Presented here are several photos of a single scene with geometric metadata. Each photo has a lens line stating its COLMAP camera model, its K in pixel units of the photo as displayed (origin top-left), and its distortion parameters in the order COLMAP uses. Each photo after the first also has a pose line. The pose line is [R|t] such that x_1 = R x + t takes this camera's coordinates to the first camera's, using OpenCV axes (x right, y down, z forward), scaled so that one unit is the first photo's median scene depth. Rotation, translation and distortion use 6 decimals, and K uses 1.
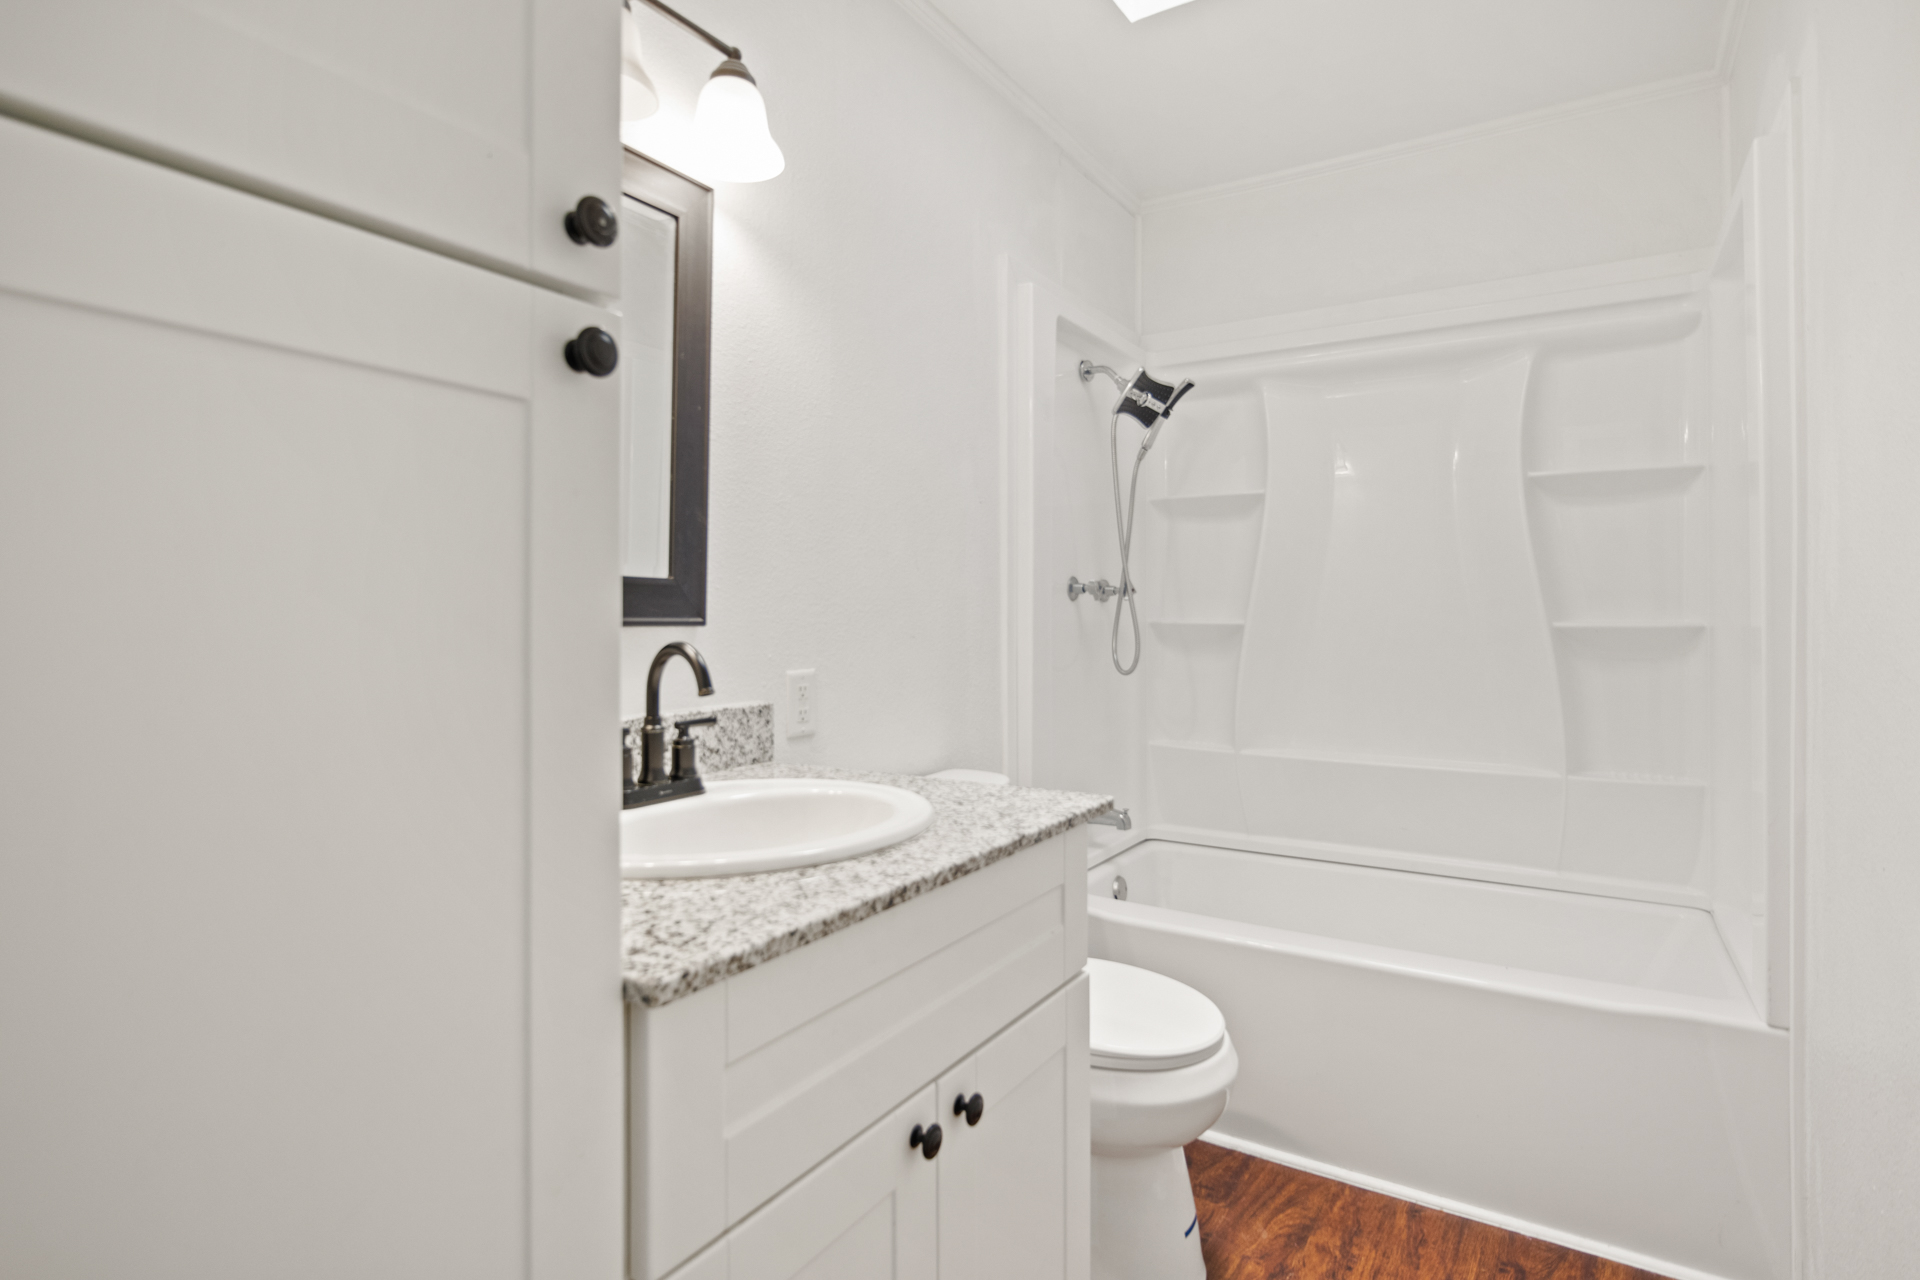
lens RADIAL K [[979.4, 0, 958.1], [0, 979.4, 626.0], [0, 0, 1]] dist [-0.001187, -0.000044]
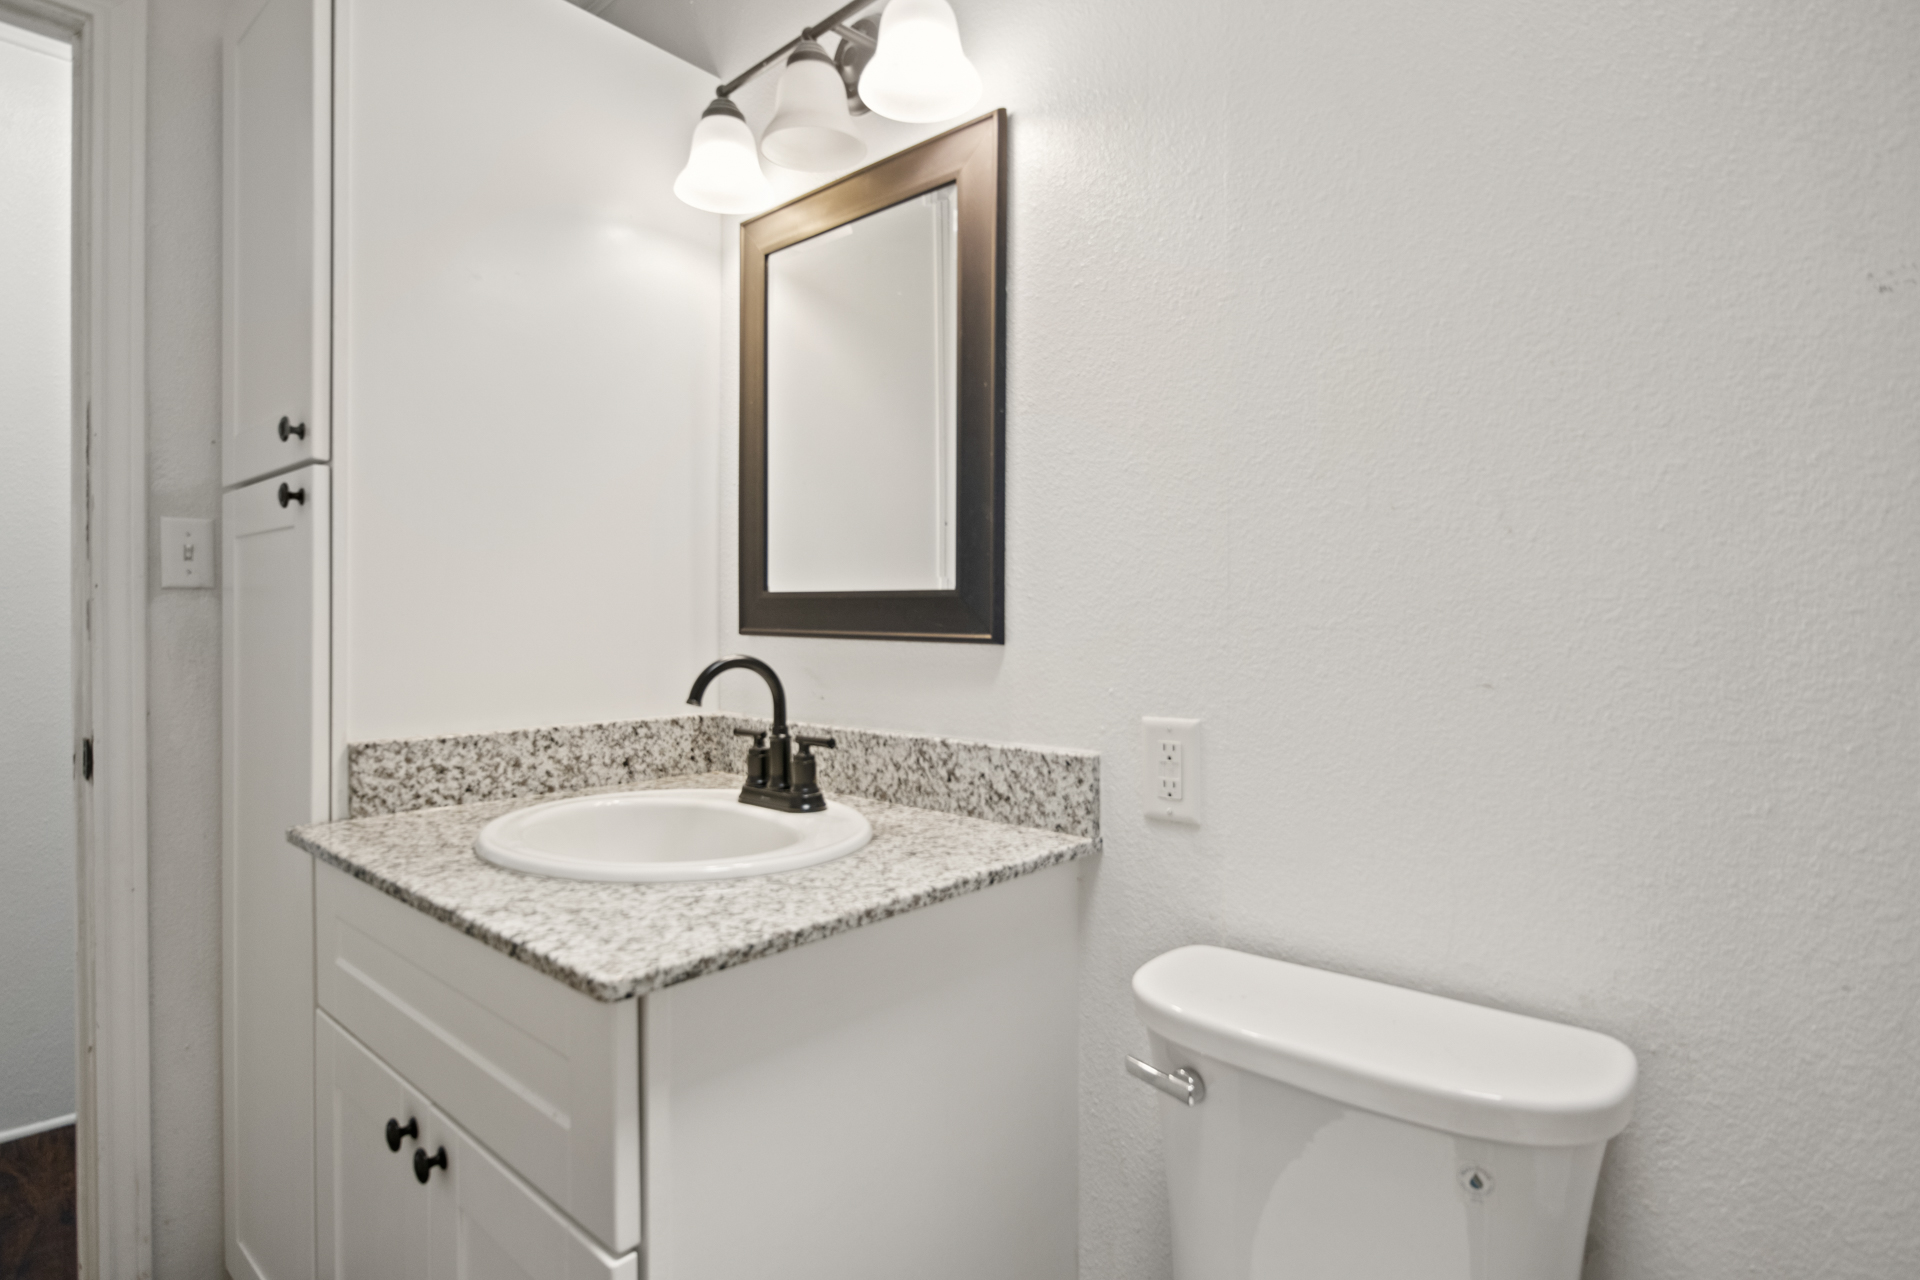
lens RADIAL K [[979.4, 0, 958.0], [0, 979.4, 641.2], [0, 0, 1]] dist [-0.001187, -0.000044]
pose [[-0.163111, 0.020880, -0.986387, 0.540861], [-0.012918, 0.999645, 0.023297, -0.020227], [0.986523, 0.016542, -0.162783, 1.060854]]
